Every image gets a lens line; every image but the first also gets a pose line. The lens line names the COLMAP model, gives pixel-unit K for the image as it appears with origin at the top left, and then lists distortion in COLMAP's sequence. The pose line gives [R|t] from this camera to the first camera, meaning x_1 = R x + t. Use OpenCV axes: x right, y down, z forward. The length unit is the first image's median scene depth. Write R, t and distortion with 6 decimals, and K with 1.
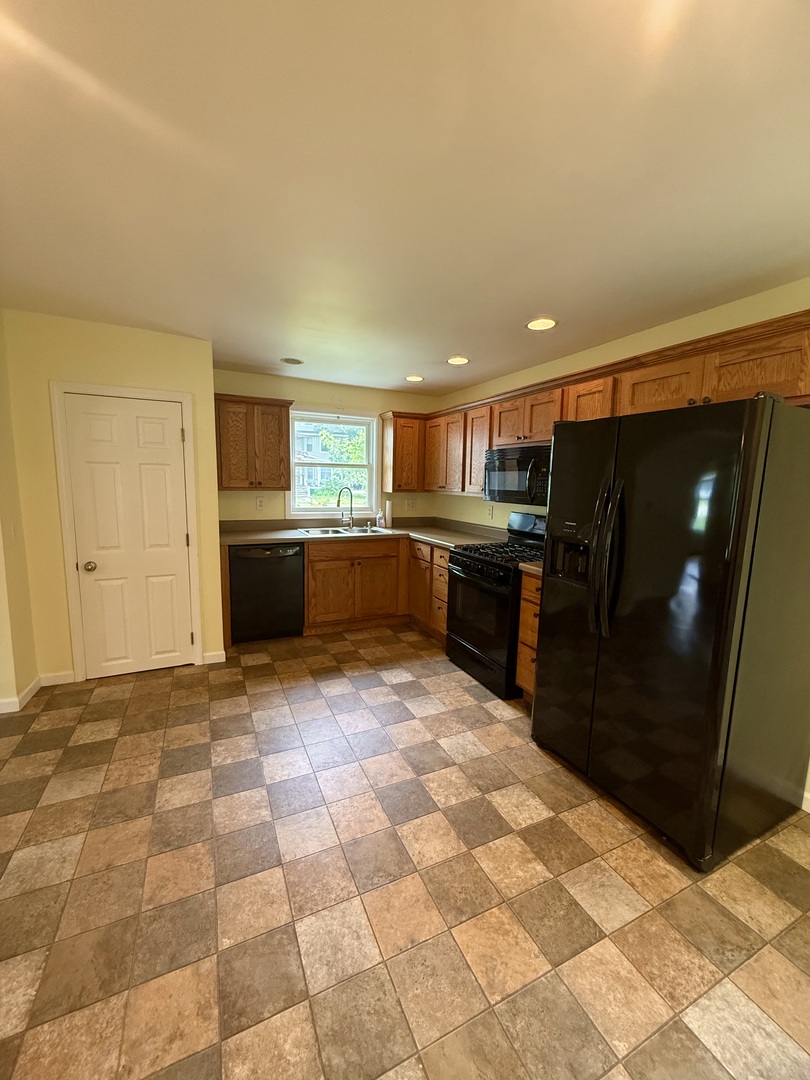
lens RADIAL K [[428.9, 0, 406.9], [0, 428.9, 540.8], [0, 0, 1]] dist [-0.007594, 0.001844]
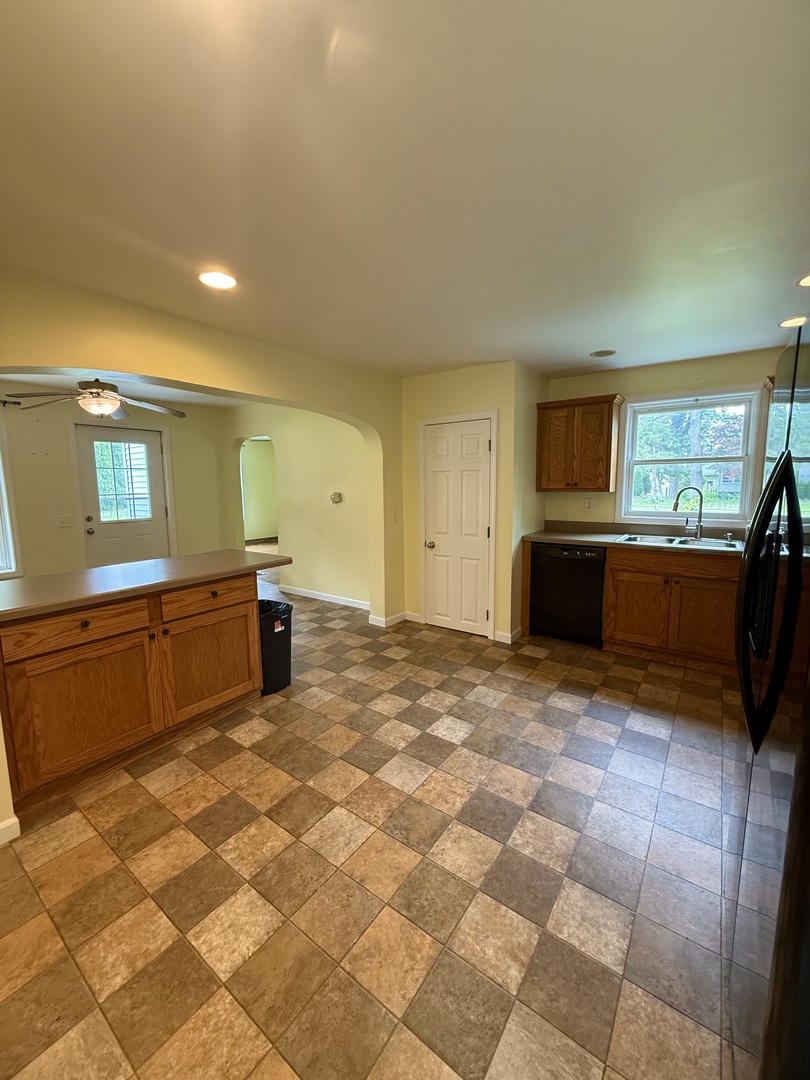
lens RADIAL K [[428.9, 0, 399.7], [0, 428.9, 535.6], [0, 0, 1]] dist [-0.007594, 0.001844]
pose [[0.473584, 0.081122, -0.877005, 0.791252], [-0.105667, 0.993790, 0.034864, -0.014247], [0.874387, 0.076159, 0.479215, 0.385818]]
